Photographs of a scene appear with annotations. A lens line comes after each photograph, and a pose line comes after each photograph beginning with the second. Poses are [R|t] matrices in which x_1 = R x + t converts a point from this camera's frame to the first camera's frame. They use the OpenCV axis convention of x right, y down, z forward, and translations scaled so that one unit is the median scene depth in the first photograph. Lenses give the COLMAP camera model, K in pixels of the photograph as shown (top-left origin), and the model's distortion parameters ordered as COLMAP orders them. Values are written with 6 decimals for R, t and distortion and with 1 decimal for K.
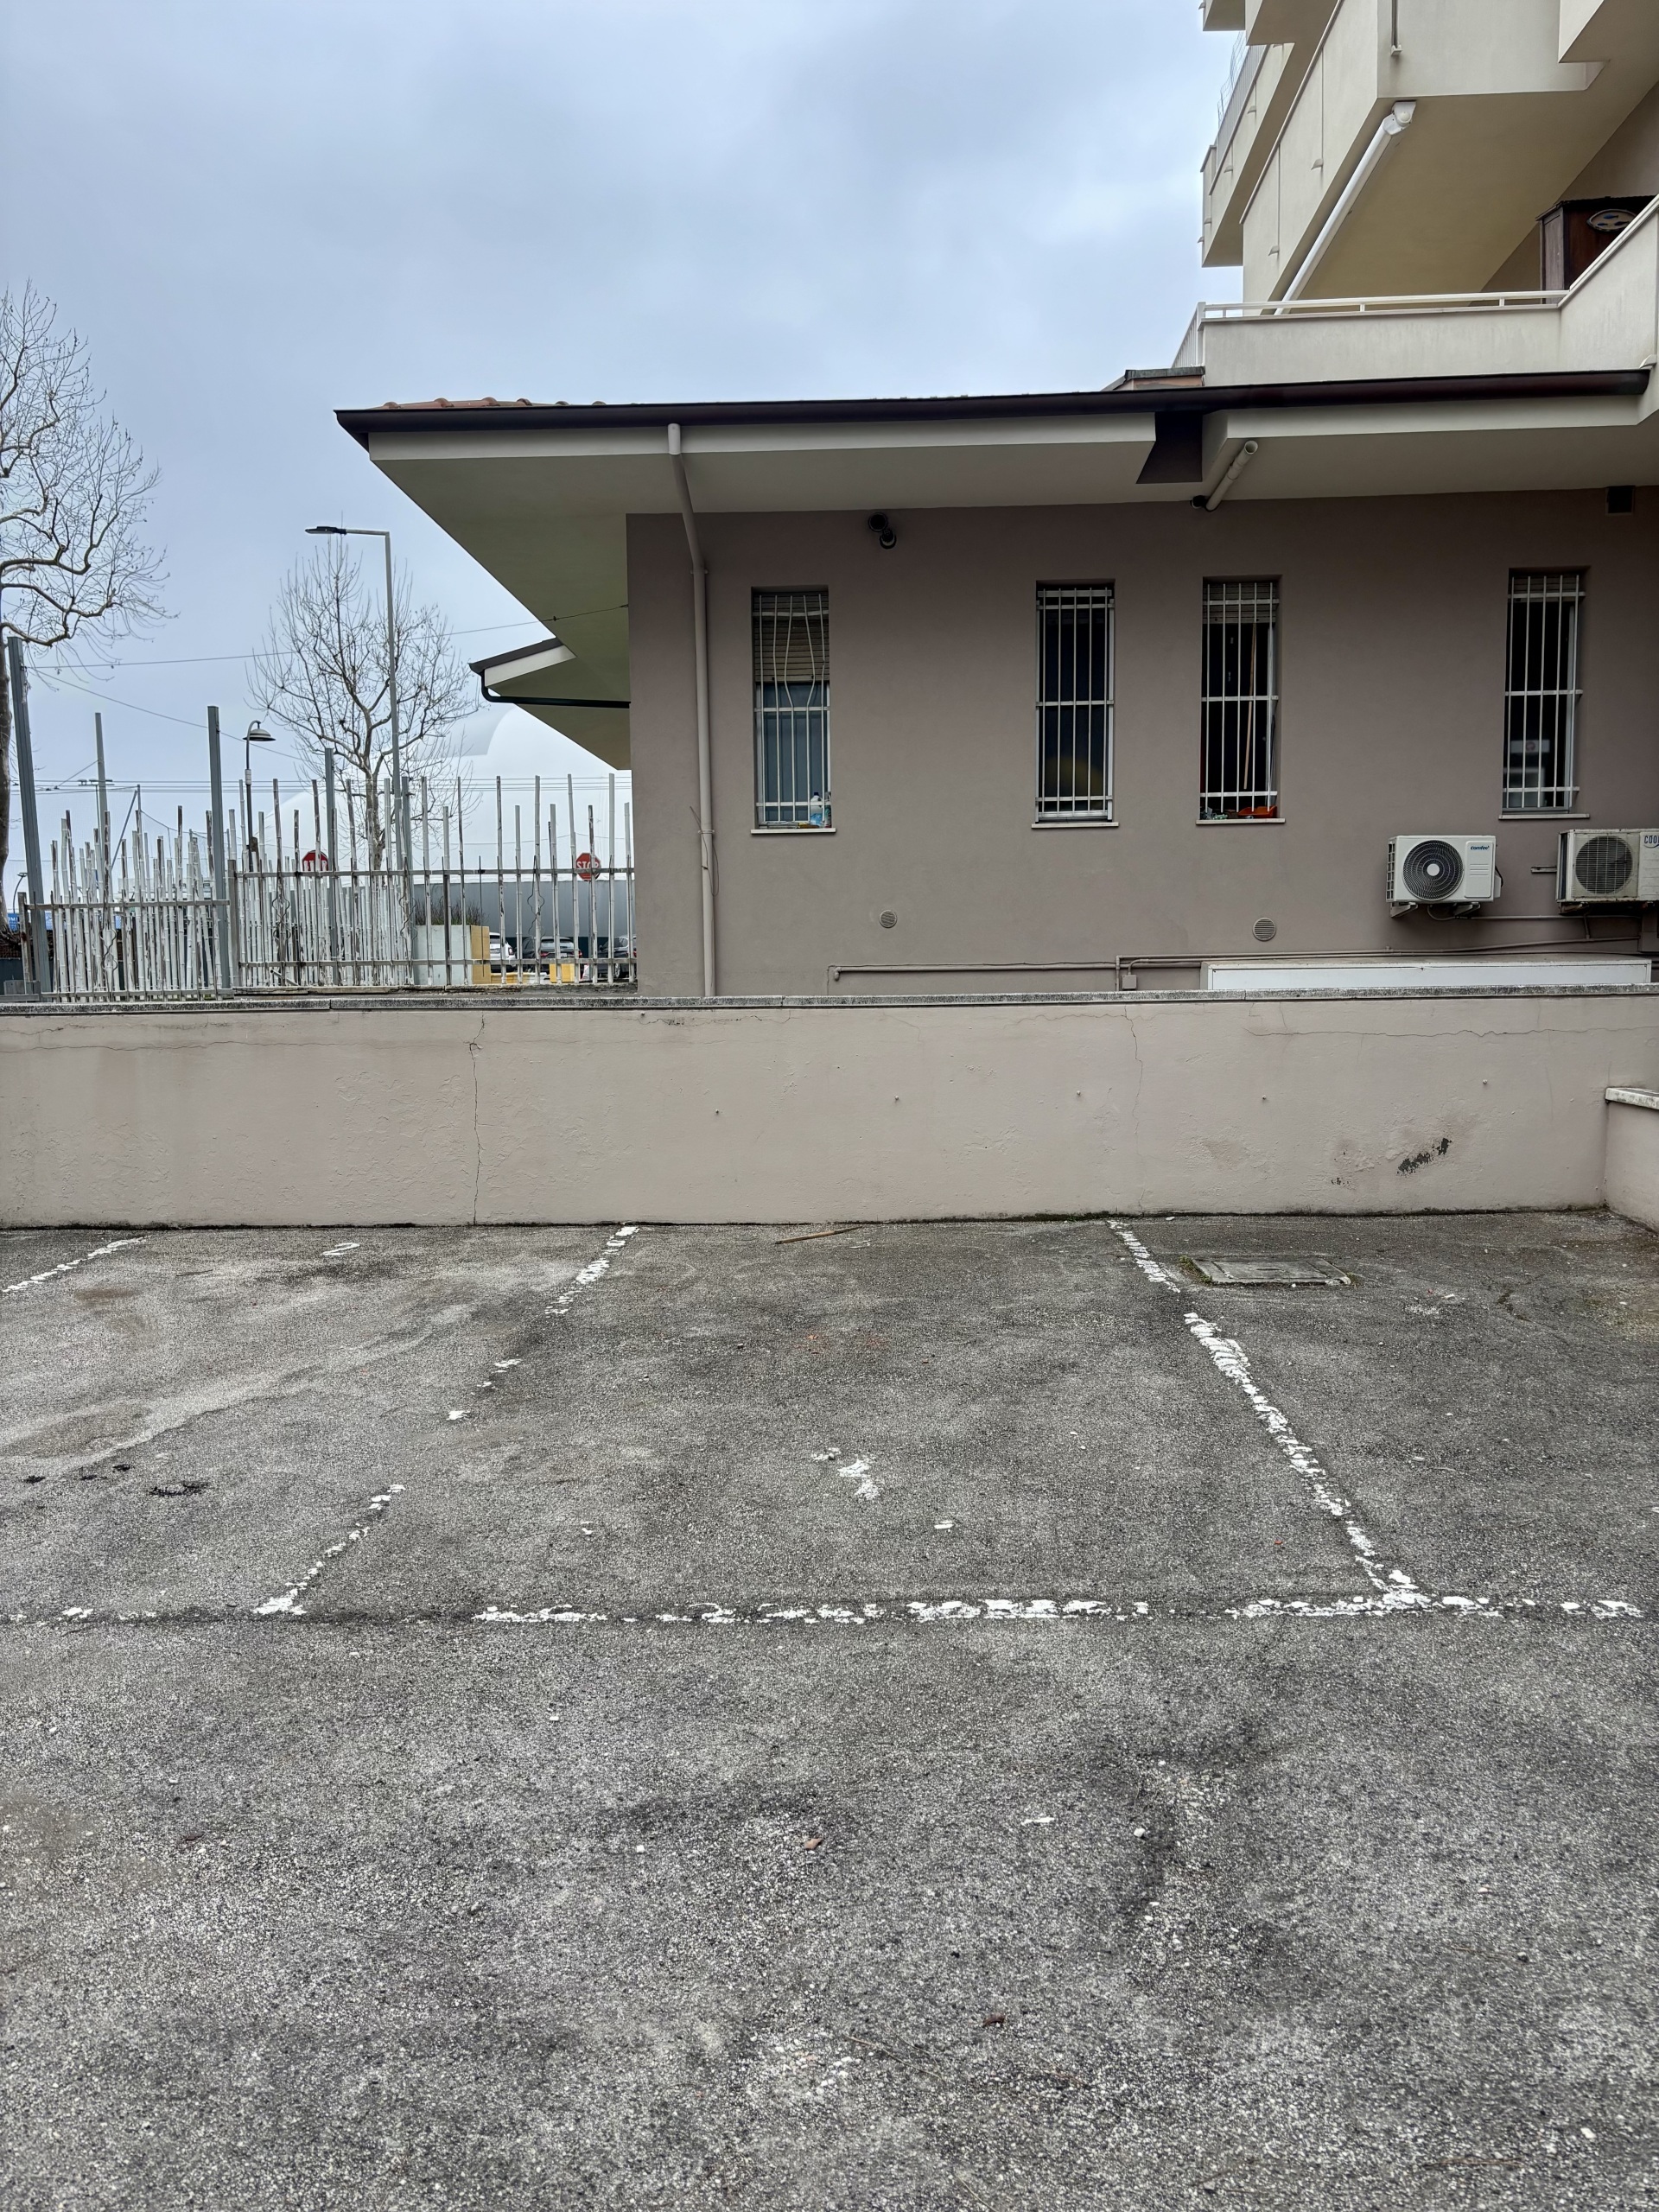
lens RADIAL K [[1695.3, 0, 835.1], [0, 1695.3, 1104.1], [0, 0, 1]] dist [0.071418, -0.065725]
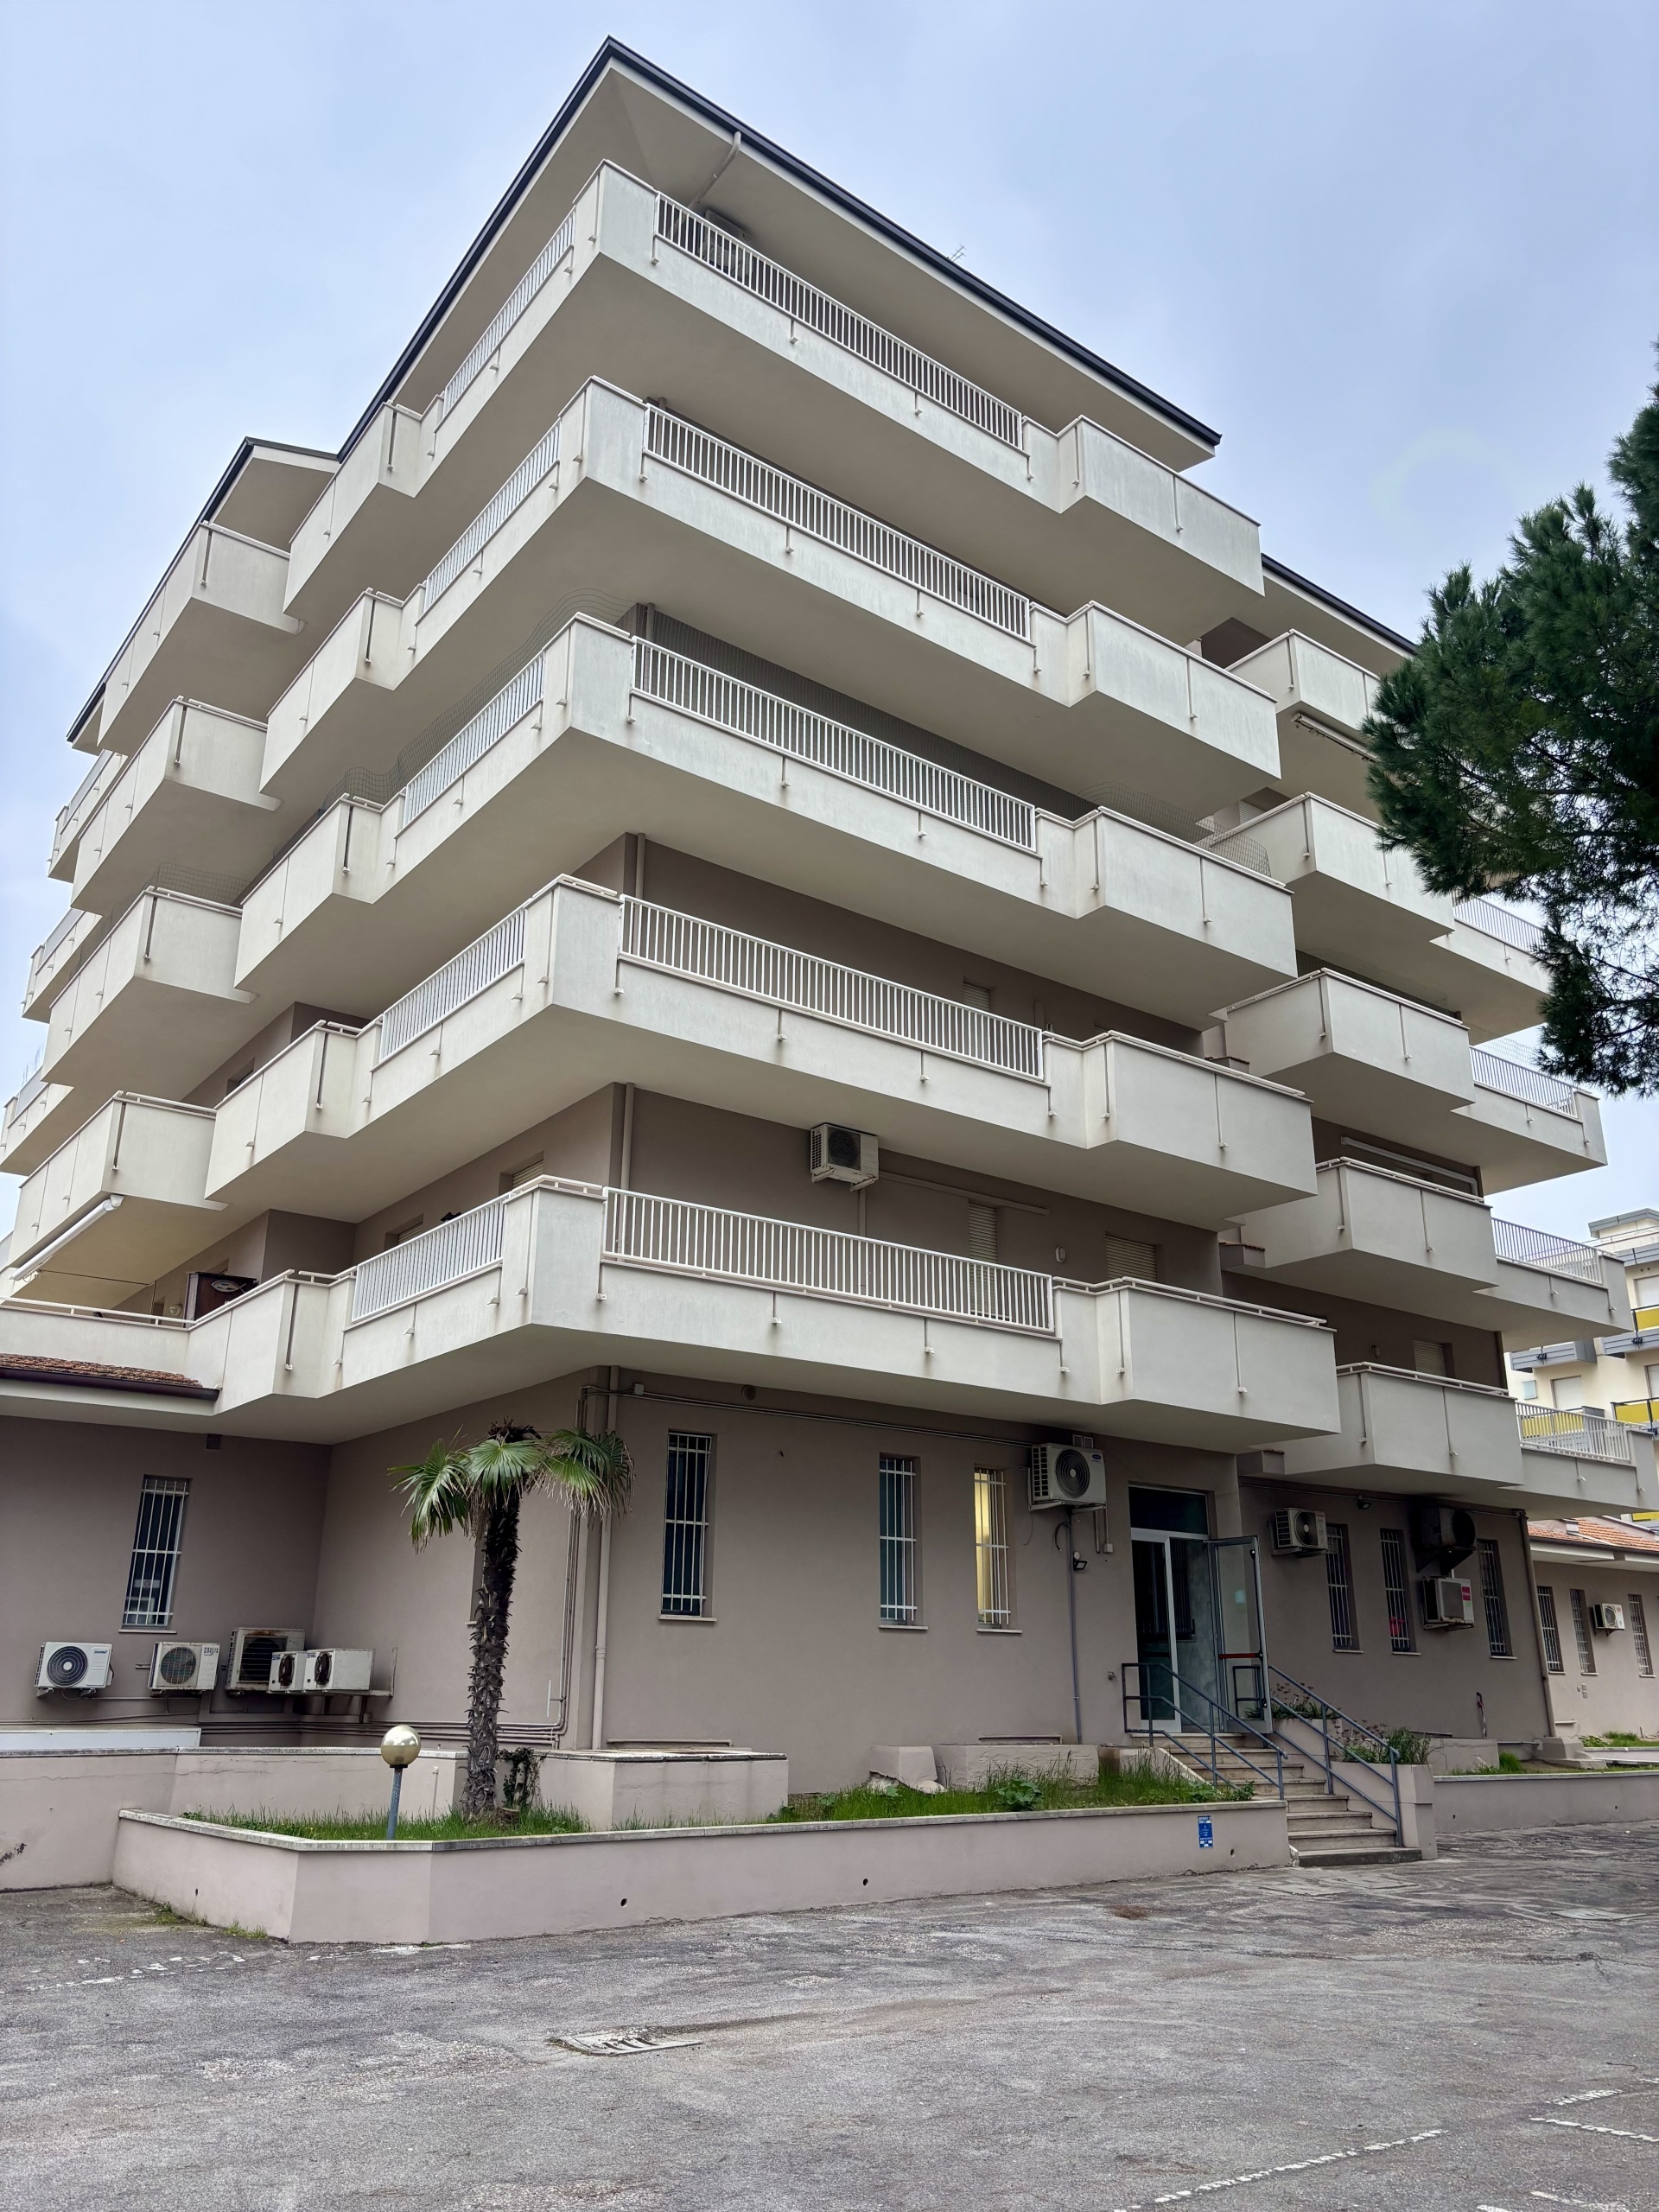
lens RADIAL K [[1695.3, 0, 842.7], [0, 1695.3, 1105.2], [0, 0, 1]] dist [0.071418, -0.065725]
pose [[0.771273, 0.227529, 0.594448, -0.147756], [0.032874, 0.918440, -0.394193, 0.033467], [-0.635655, 0.323572, 0.700888, -0.685300]]
